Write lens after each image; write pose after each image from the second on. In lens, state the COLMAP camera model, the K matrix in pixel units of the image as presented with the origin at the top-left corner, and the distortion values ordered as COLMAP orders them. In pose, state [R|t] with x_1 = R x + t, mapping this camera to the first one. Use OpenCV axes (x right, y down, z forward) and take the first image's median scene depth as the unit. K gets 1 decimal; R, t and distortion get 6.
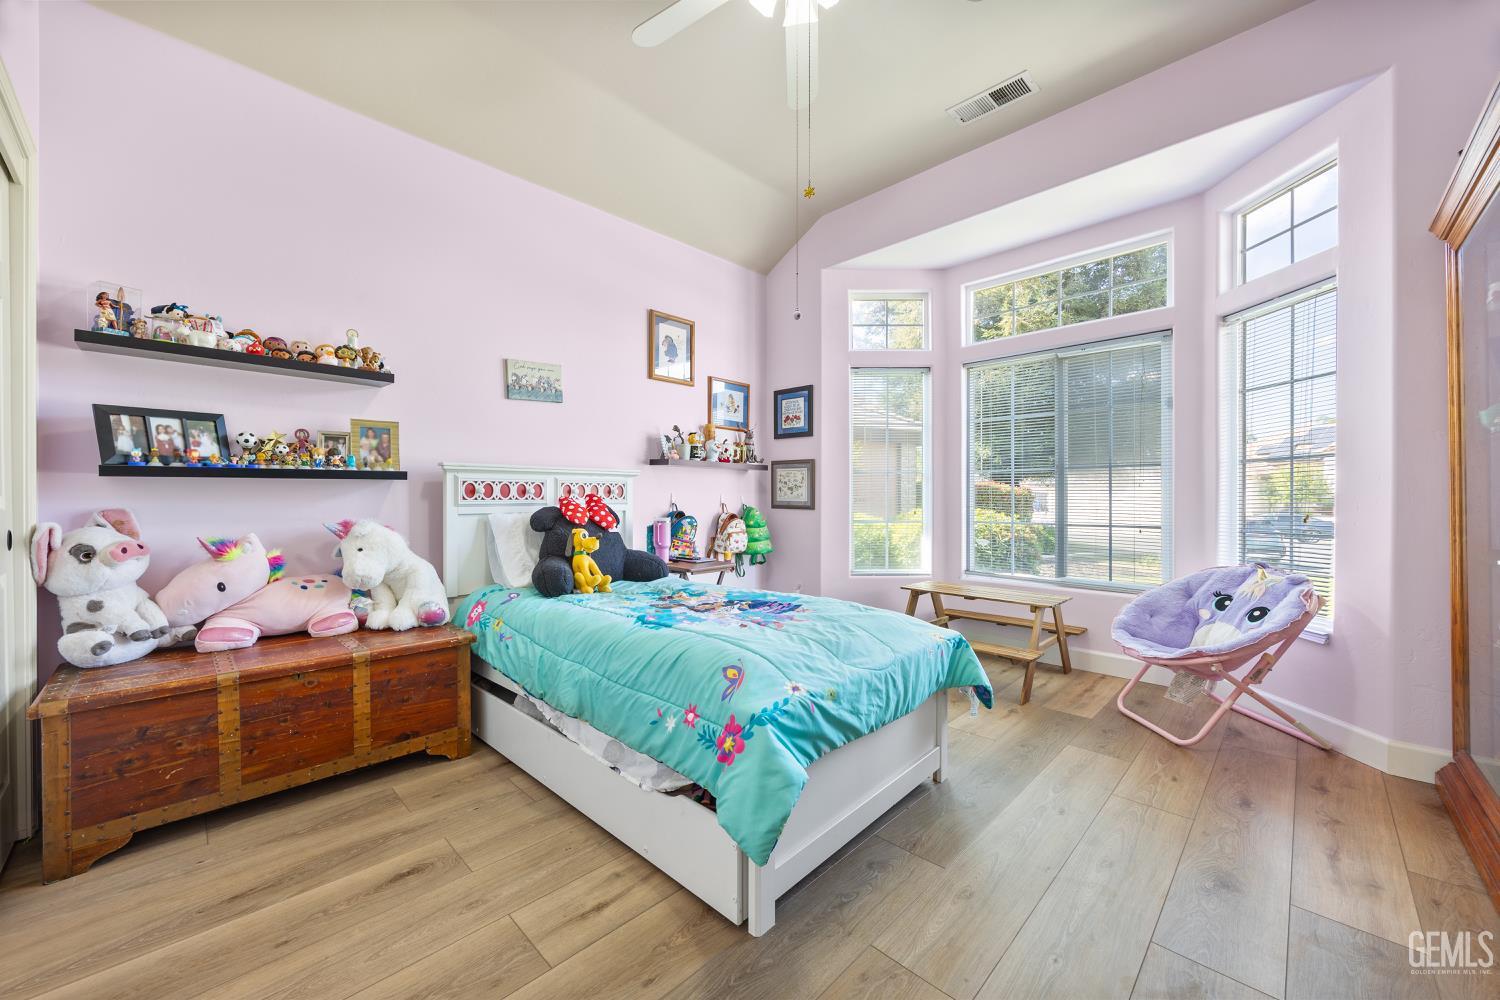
lens RADIAL K [[572.4, 0, 747.8], [0, 572.4, 499.7], [0, 0, 1]] dist [0.000308, -0.000030]
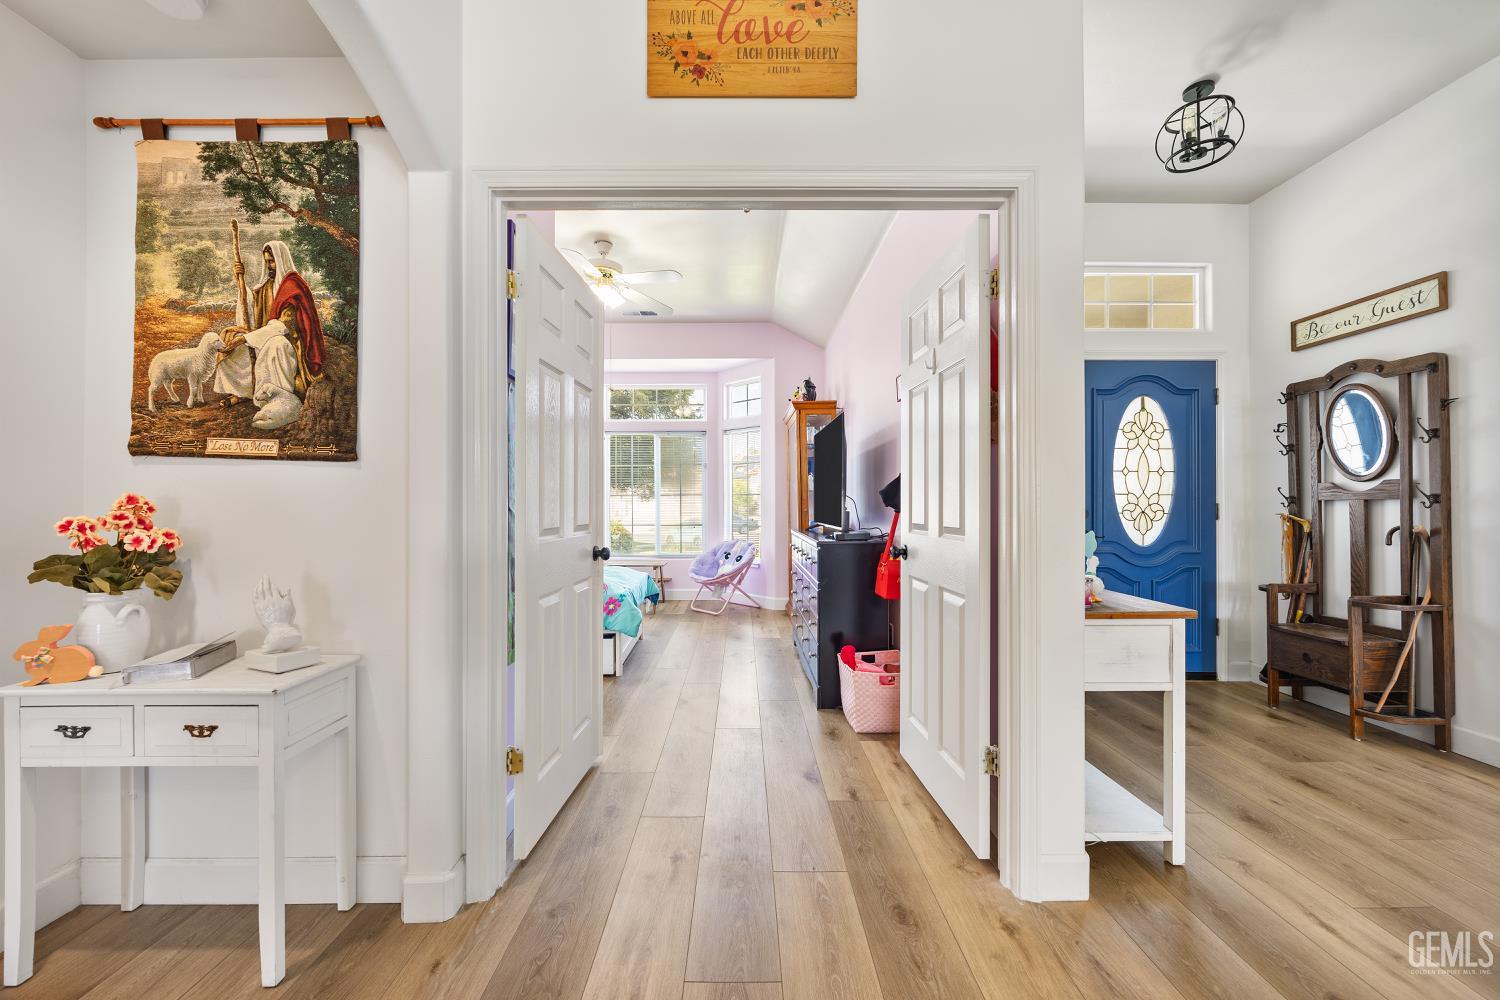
lens RADIAL K [[572.4, 0, 748.7], [0, 572.4, 501.0], [0, 0, 1]] dist [0.000308, -0.000030]
pose [[0.708859, -0.000523, 0.705350, -0.824254], [0.004145, 0.999986, -0.003423, -0.041471], [-0.705338, 0.005350, 0.708851, -0.785436]]
